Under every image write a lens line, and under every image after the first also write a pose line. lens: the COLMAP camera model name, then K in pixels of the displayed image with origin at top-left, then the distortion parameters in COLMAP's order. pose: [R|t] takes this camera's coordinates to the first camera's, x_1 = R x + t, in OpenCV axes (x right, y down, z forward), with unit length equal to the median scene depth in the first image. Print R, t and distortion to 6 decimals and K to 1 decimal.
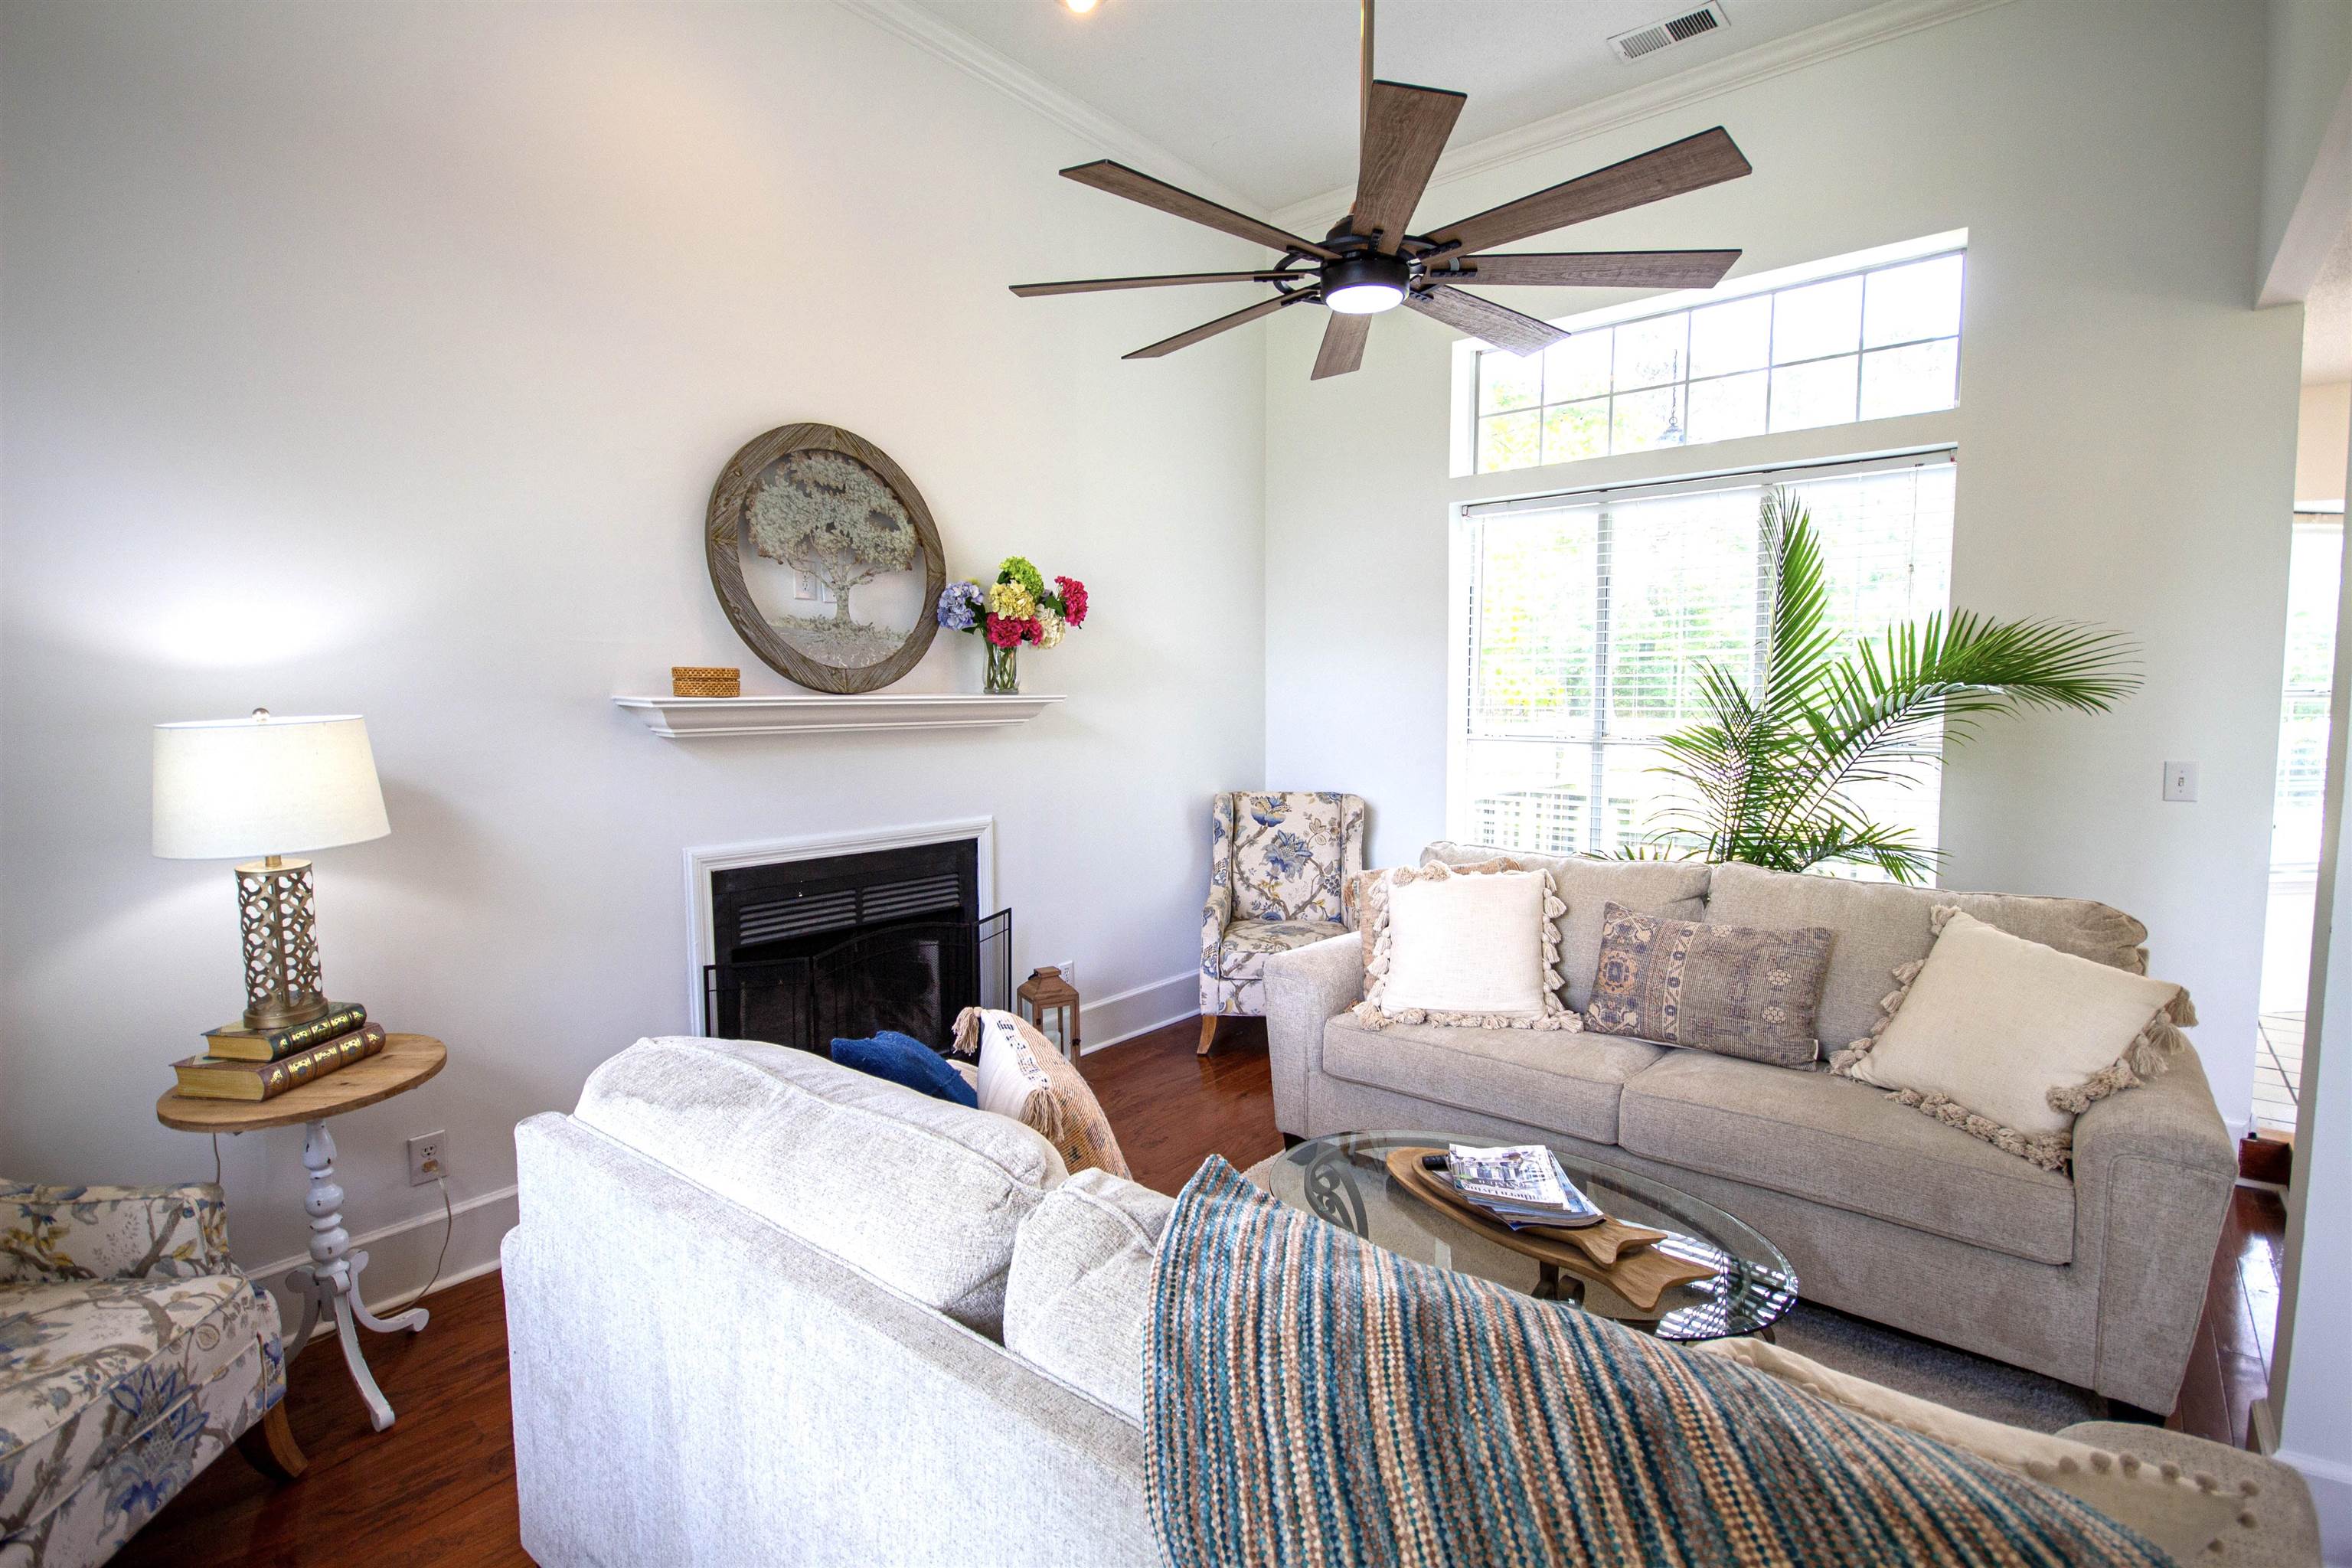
lens RADIAL K [[1094.5, 0, 1159.6], [0, 1094.5, 782.4], [0, 0, 1]] dist [0.002660, -0.004752]
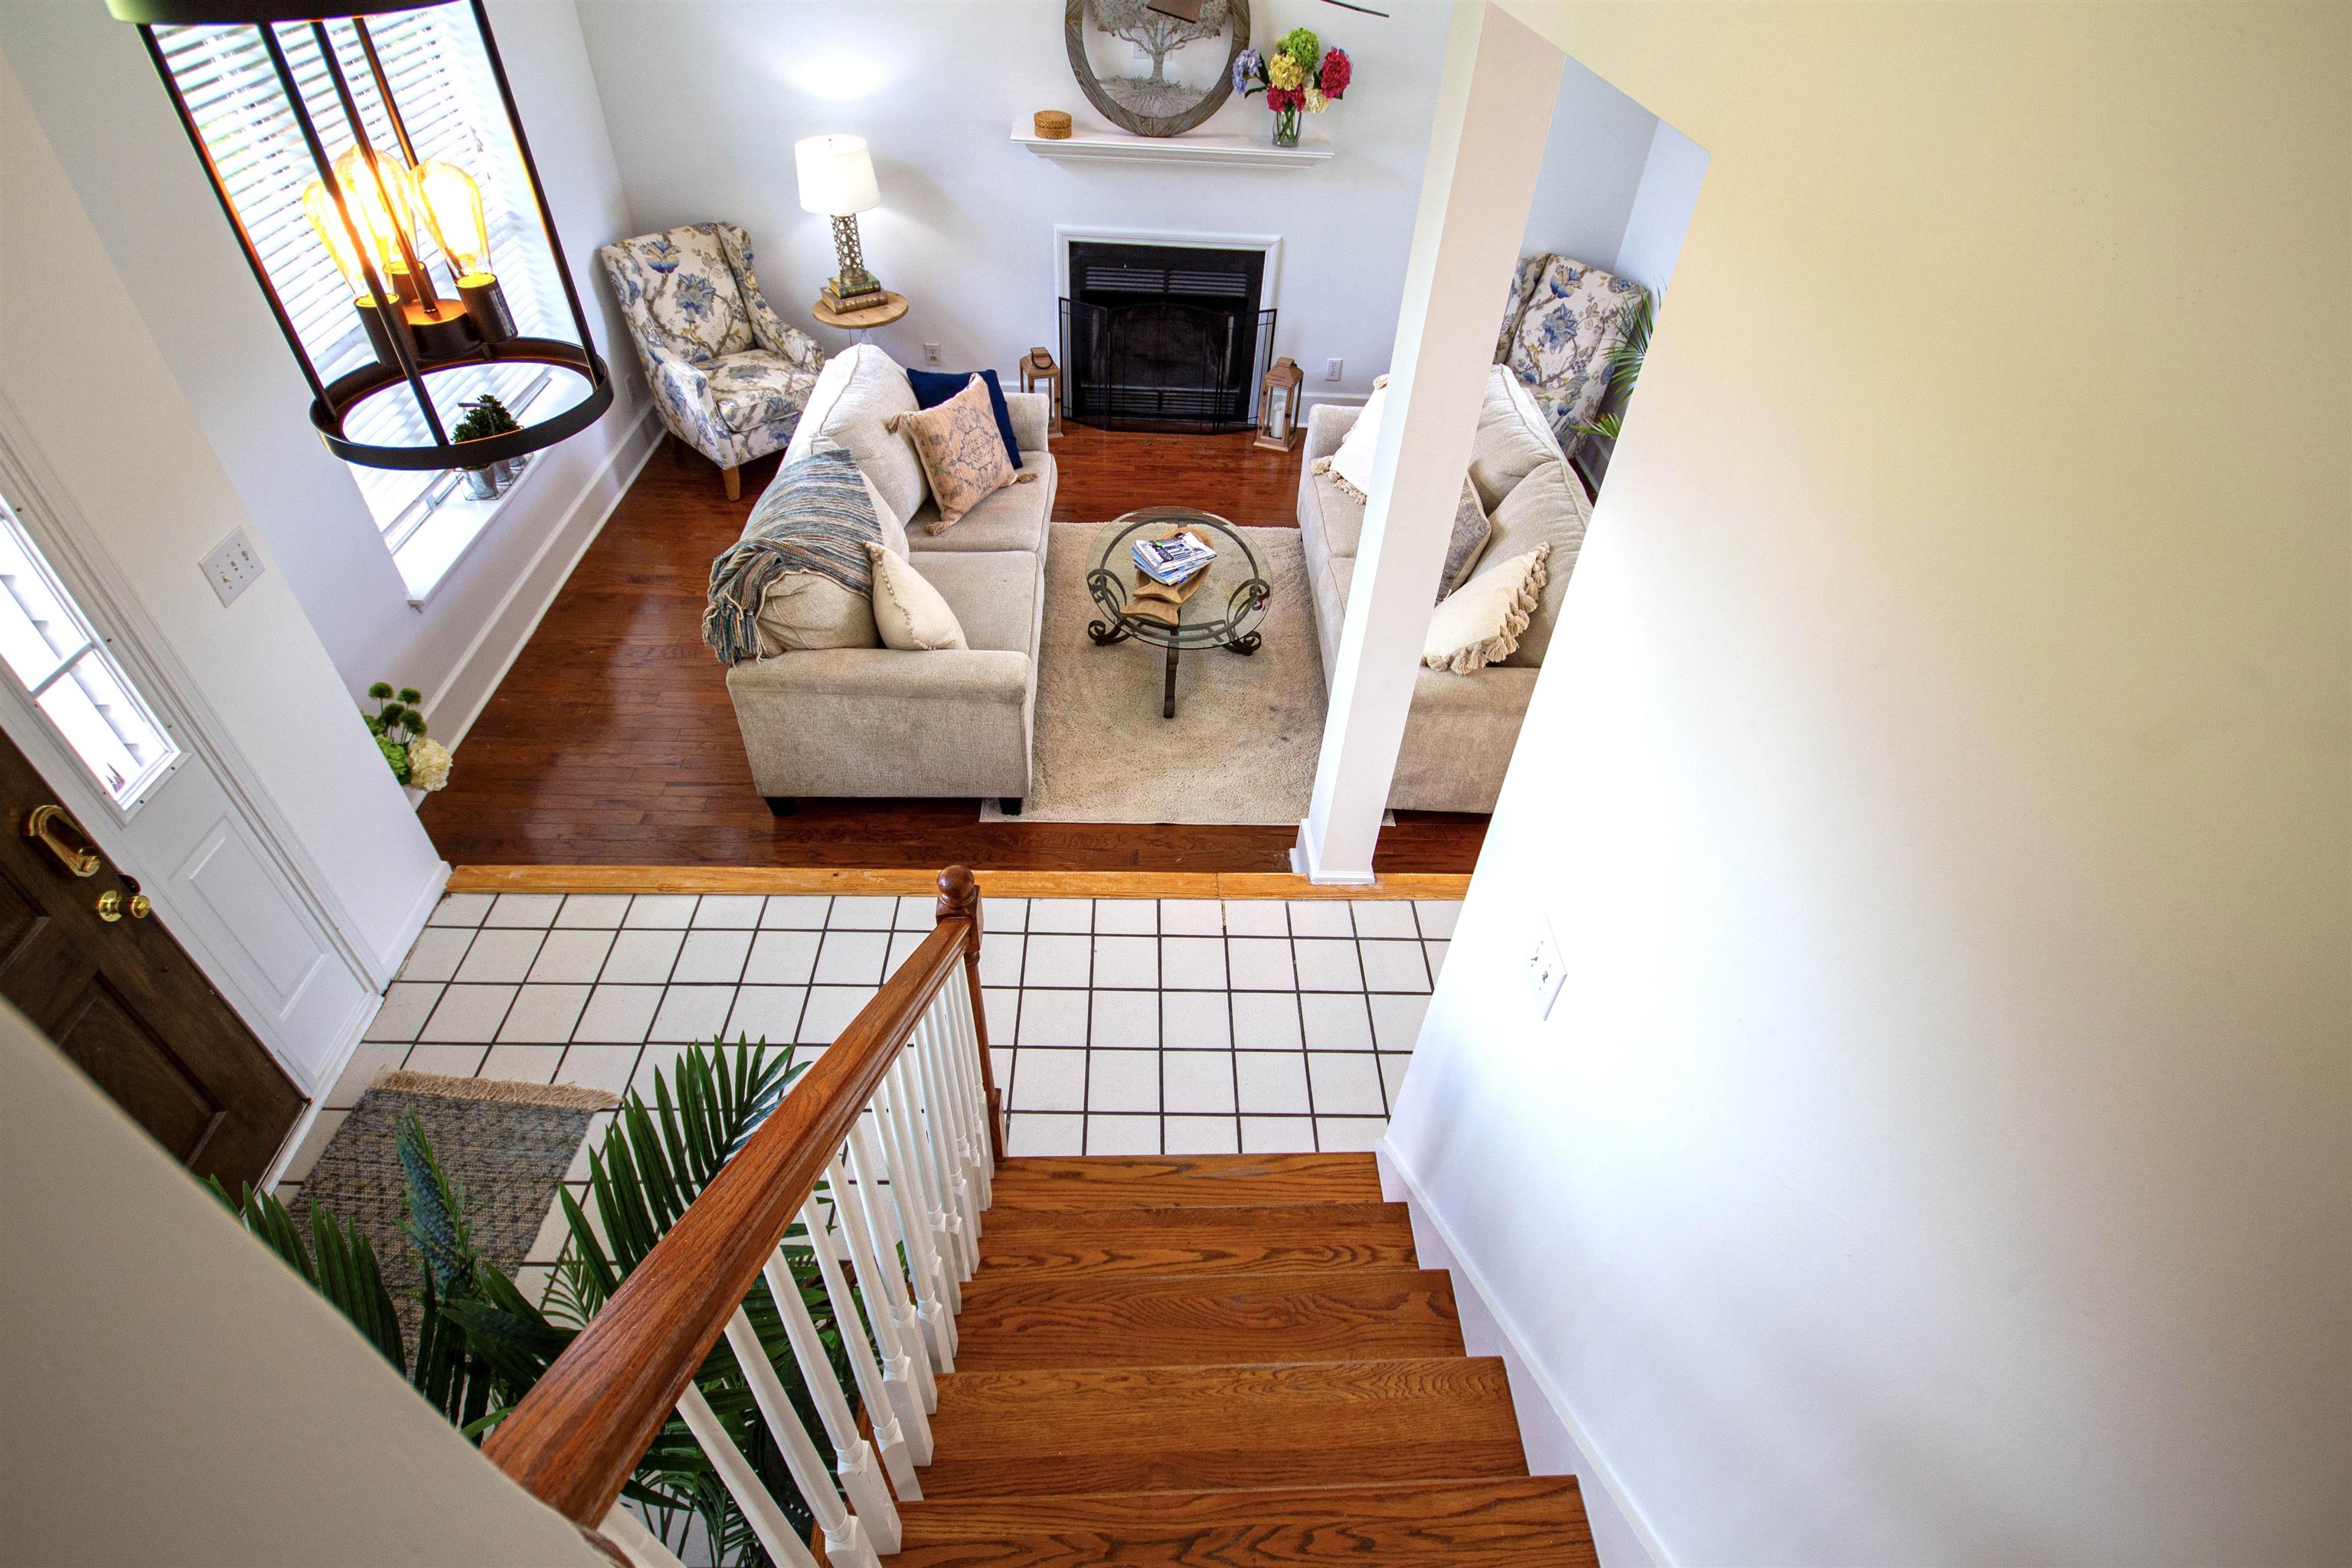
lens RADIAL K [[1094.5, 0, 1166.9], [0, 1094.5, 768.3], [0, 0, 1]] dist [0.002660, -0.004752]
pose [[0.662293, 0.534355, -0.525198, 0.996421], [-0.111496, 0.763455, 0.636165, -0.380852], [0.740902, -0.362770, 0.565209, -0.162313]]
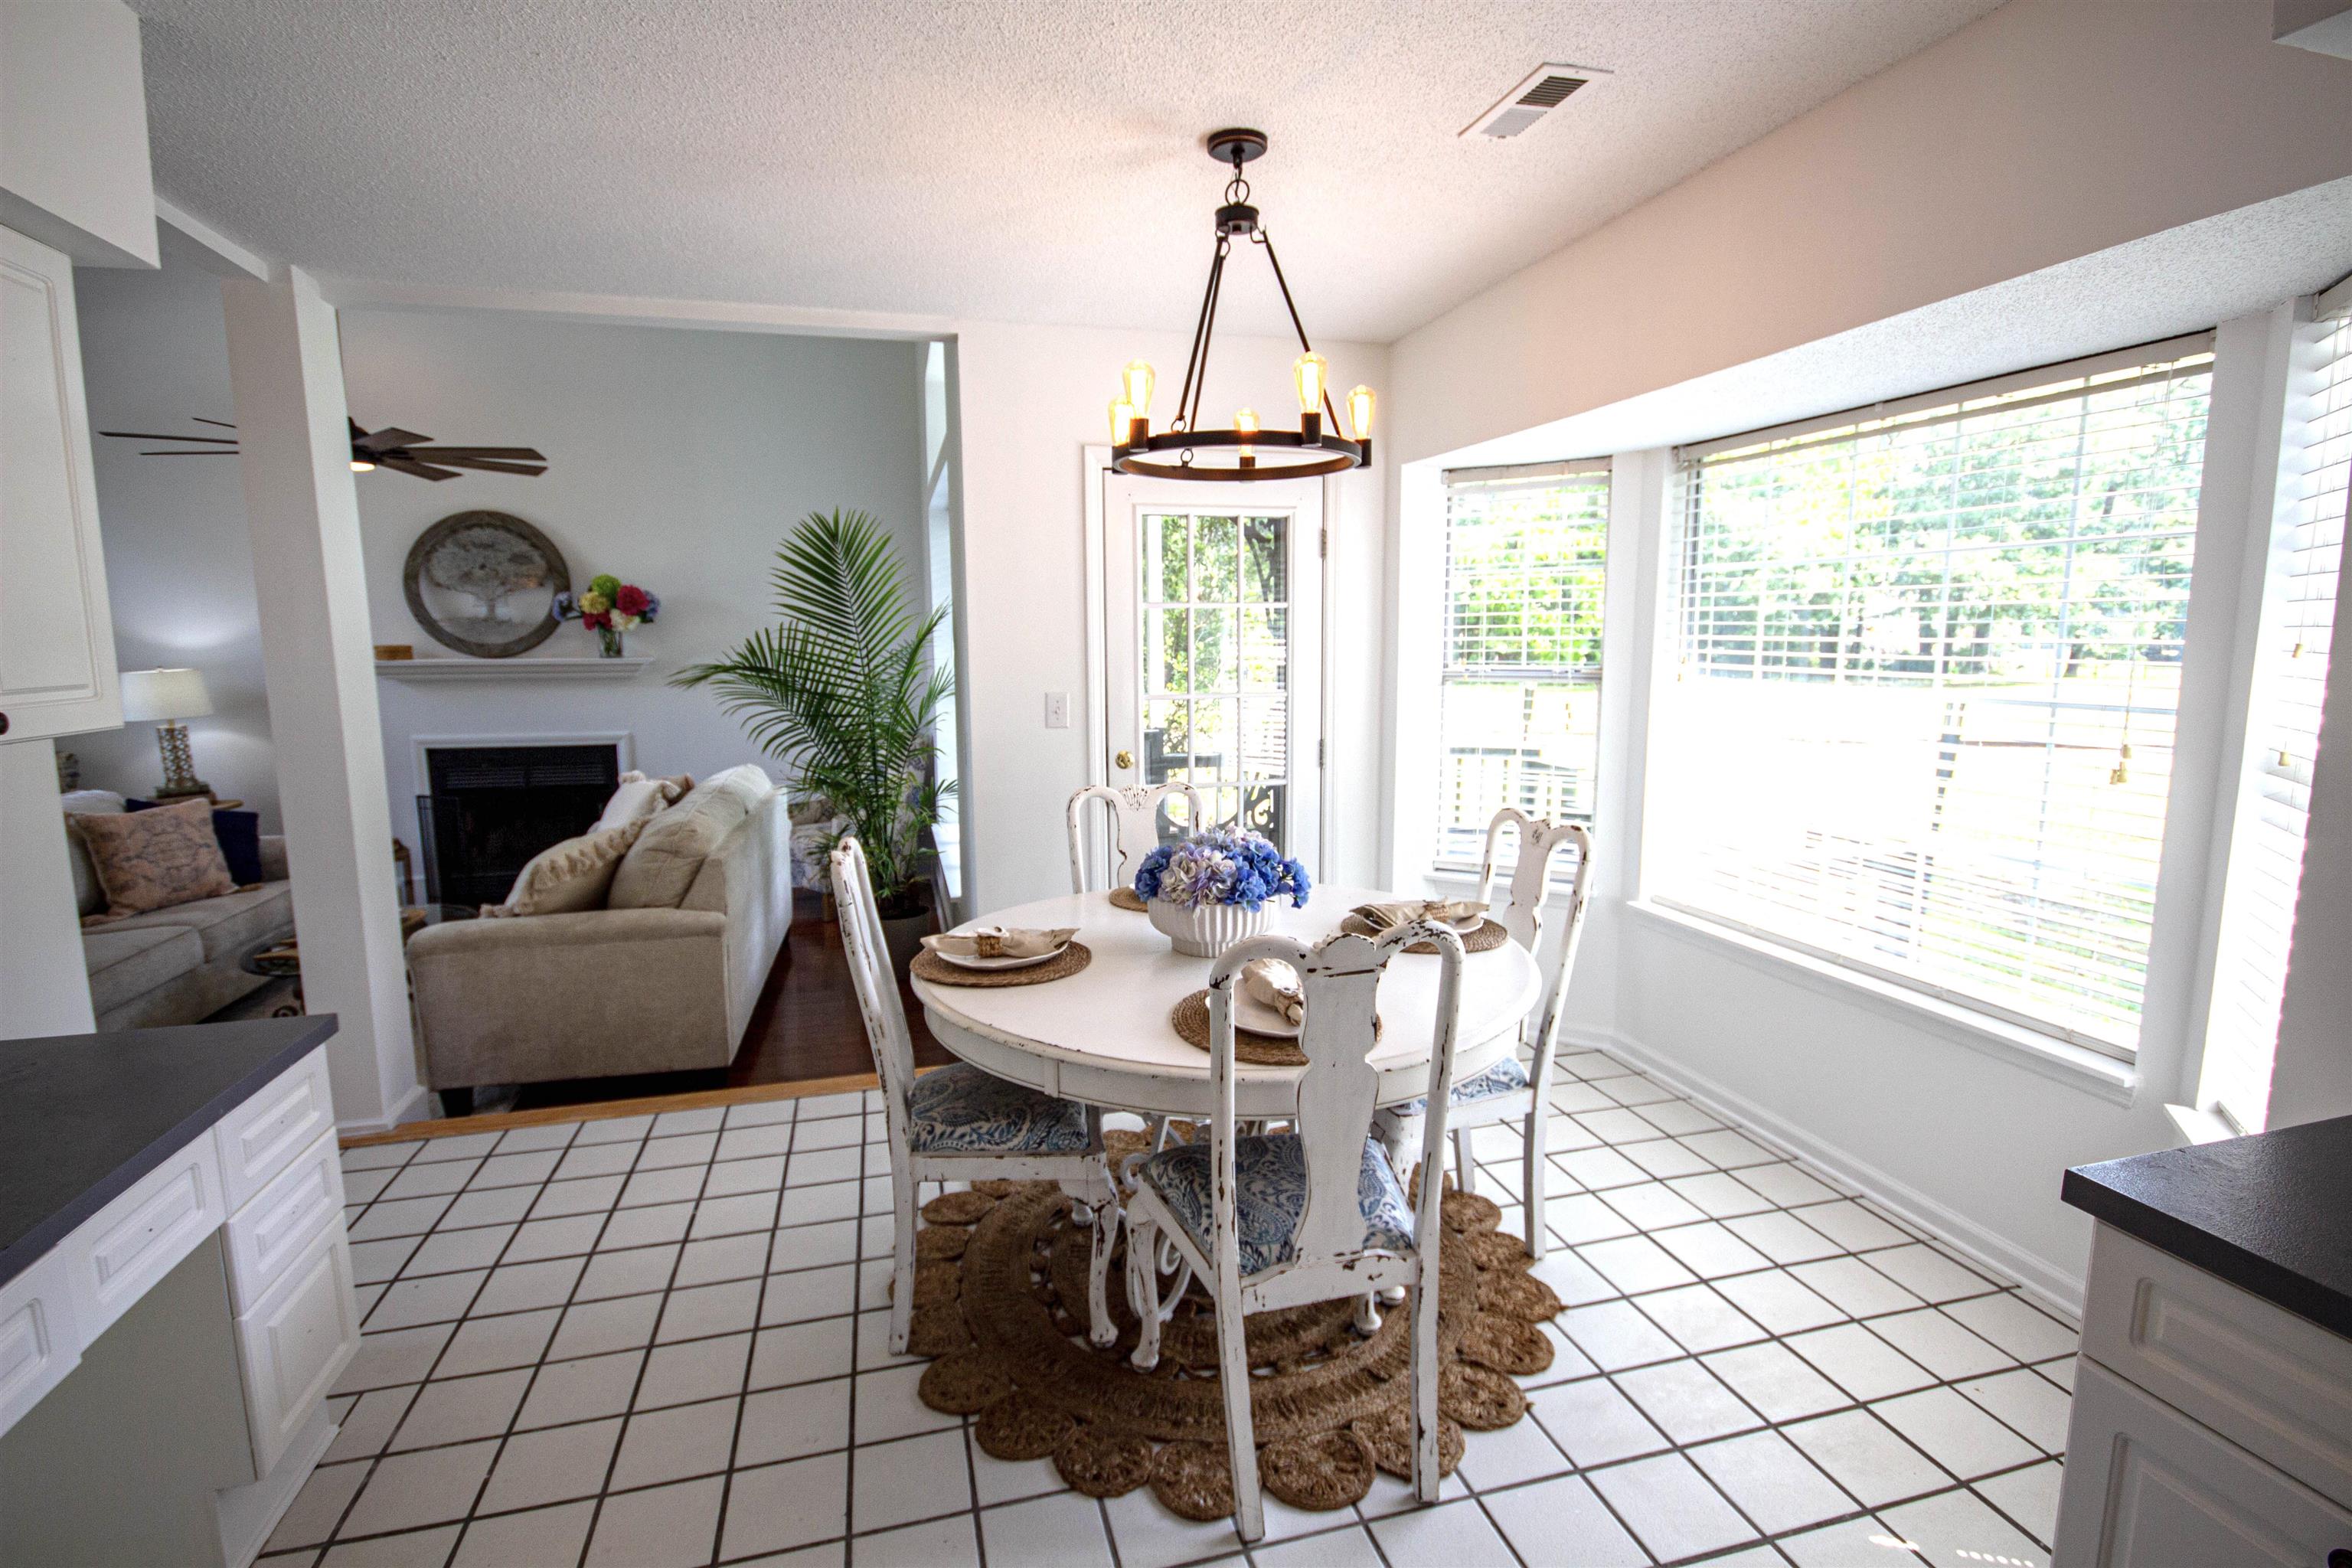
lens RADIAL K [[1094.5, 0, 1183.7], [0, 1094.5, 780.2], [0, 0, 1]] dist [0.002660, -0.004752]
pose [[0.825120, 0.082505, -0.558900, 1.715780], [-0.048718, 0.995985, 0.075103, -0.071409], [0.562852, -0.034741, 0.825827, 0.133012]]
